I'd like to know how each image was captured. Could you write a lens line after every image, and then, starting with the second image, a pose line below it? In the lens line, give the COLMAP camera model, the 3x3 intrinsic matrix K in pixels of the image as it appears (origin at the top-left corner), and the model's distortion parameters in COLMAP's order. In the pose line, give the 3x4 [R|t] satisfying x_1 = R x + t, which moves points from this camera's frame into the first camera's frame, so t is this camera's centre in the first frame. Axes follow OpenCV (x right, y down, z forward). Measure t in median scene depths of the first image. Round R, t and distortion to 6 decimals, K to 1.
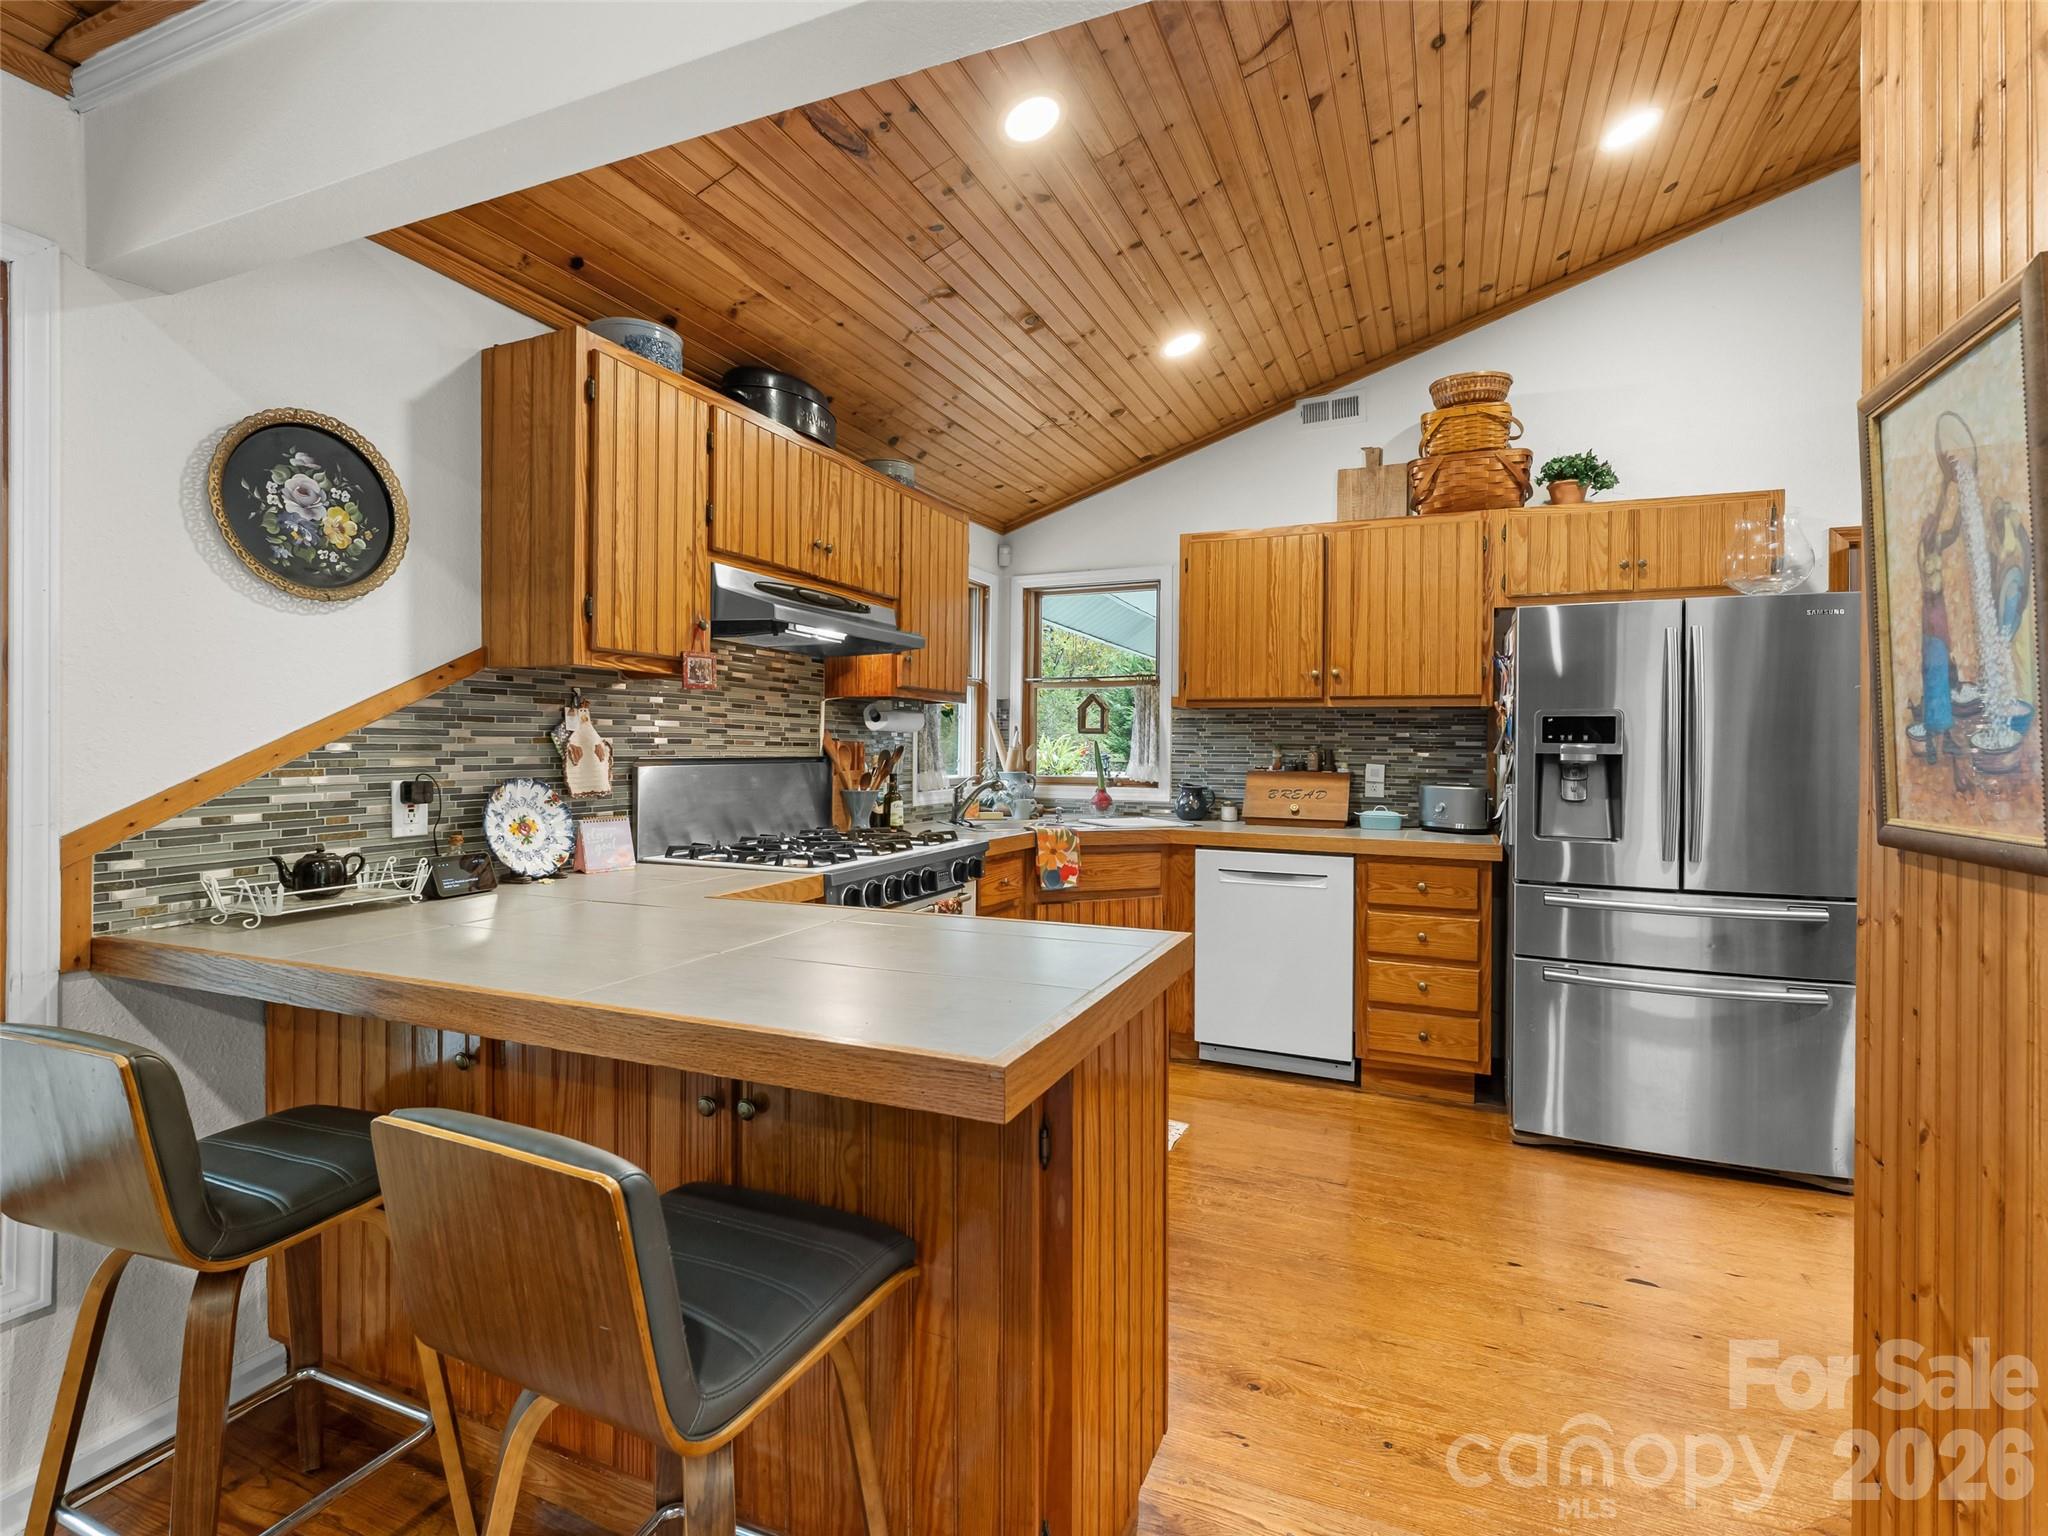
lens RADIAL K [[943.9, 0, 1018.2], [0, 943.9, 752.3], [0, 0, 1]] dist [-0.003936, -0.000926]
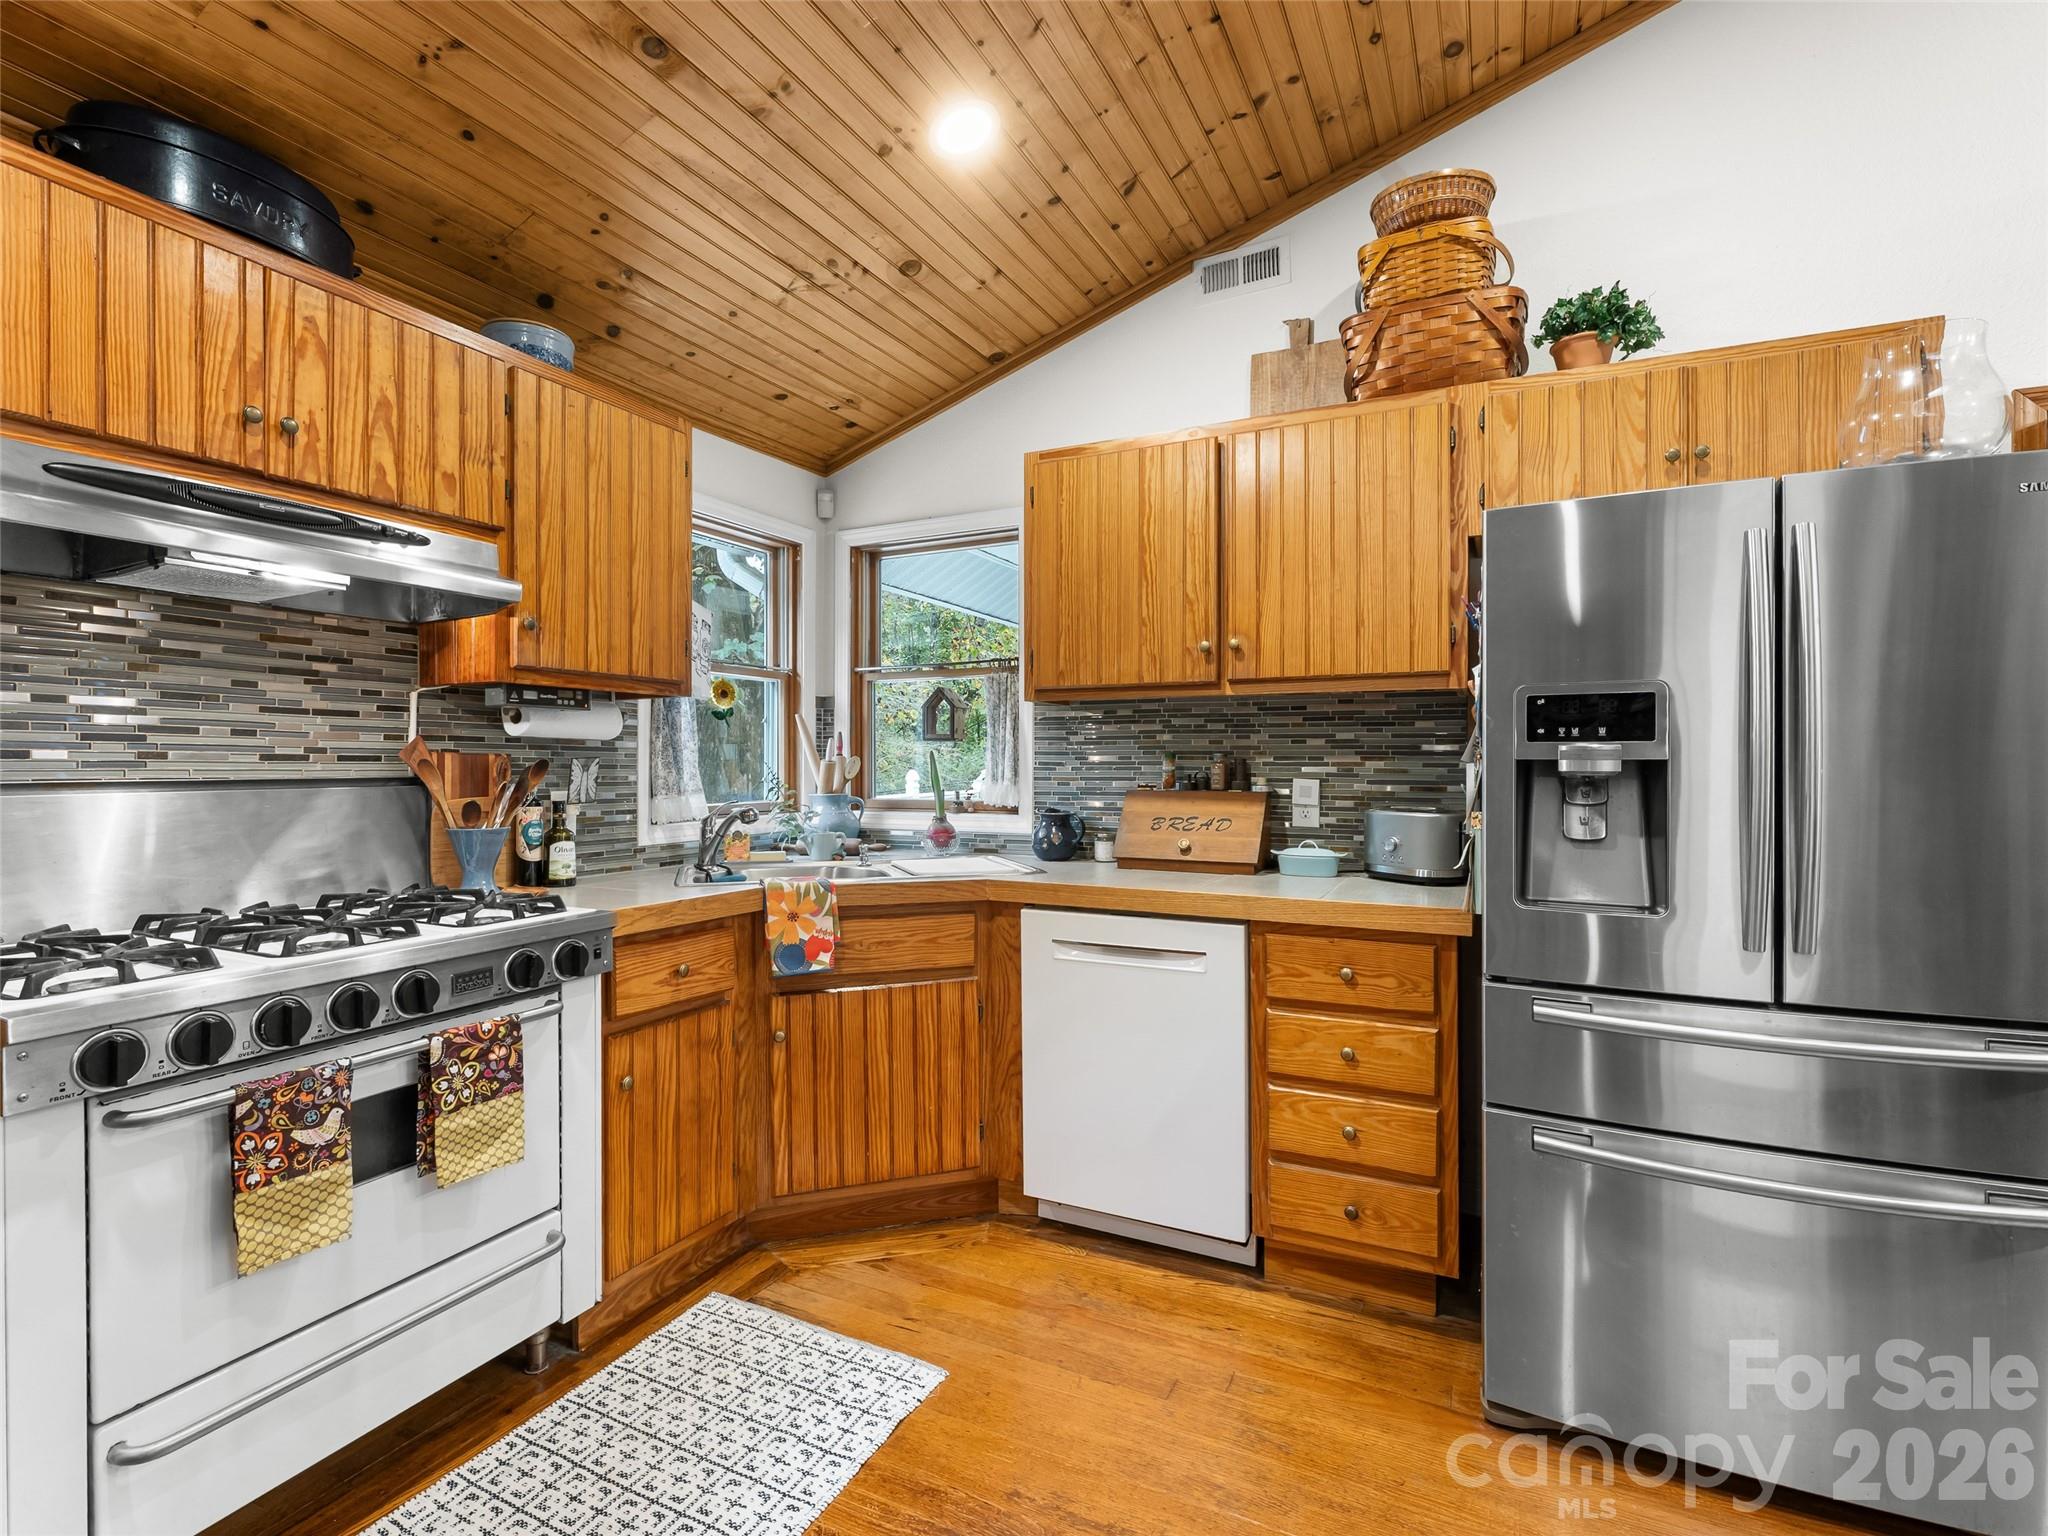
lens RADIAL K [[943.9, 0, 1032.6], [0, 943.9, 770.2], [0, 0, 1]] dist [-0.003936, -0.000926]
pose [[0.999261, -0.010539, -0.036962, 0.230066], [0.010631, 0.999941, 0.002286, 0.002765], [0.036935, -0.002677, 0.999314, 0.344814]]
